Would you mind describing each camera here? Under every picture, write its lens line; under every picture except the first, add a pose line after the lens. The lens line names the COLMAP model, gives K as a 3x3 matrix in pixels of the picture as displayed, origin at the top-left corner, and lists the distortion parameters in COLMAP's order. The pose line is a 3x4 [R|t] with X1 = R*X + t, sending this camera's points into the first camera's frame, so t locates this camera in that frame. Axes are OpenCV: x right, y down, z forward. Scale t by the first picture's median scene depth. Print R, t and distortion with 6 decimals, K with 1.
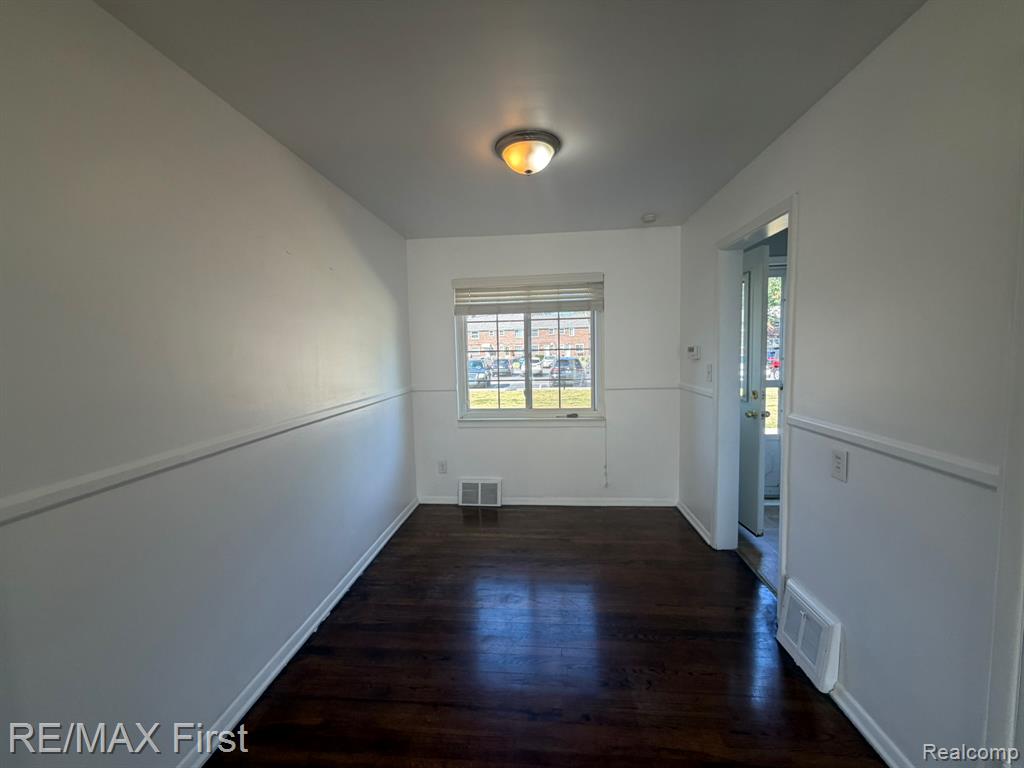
lens RADIAL K [[413.3, 0, 509.3], [0, 413.3, 381.2], [0, 0, 1]] dist [0.000138, -0.000031]
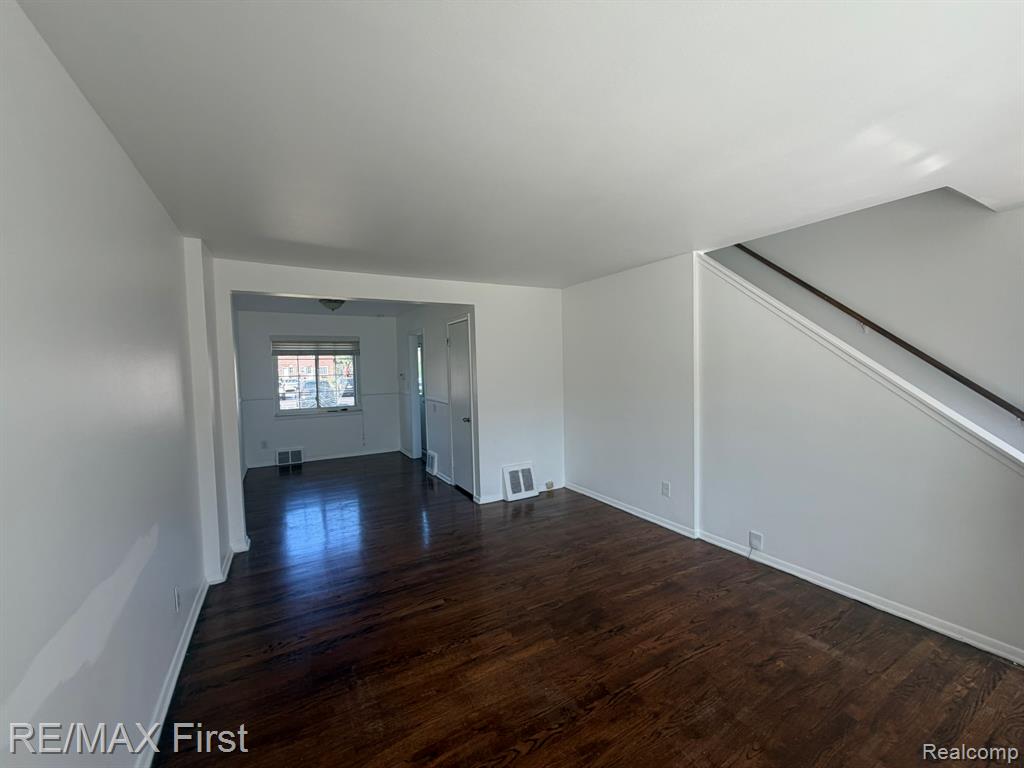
lens RADIAL K [[413.3, 0, 509.2], [0, 413.3, 386.6], [0, 0, 1]] dist [0.000138, -0.000031]
pose [[0.833759, -0.020008, 0.551765, -0.258697], [0.048782, 0.998104, -0.037520, 0.084683], [-0.549969, 0.058199, 0.833155, -0.995002]]
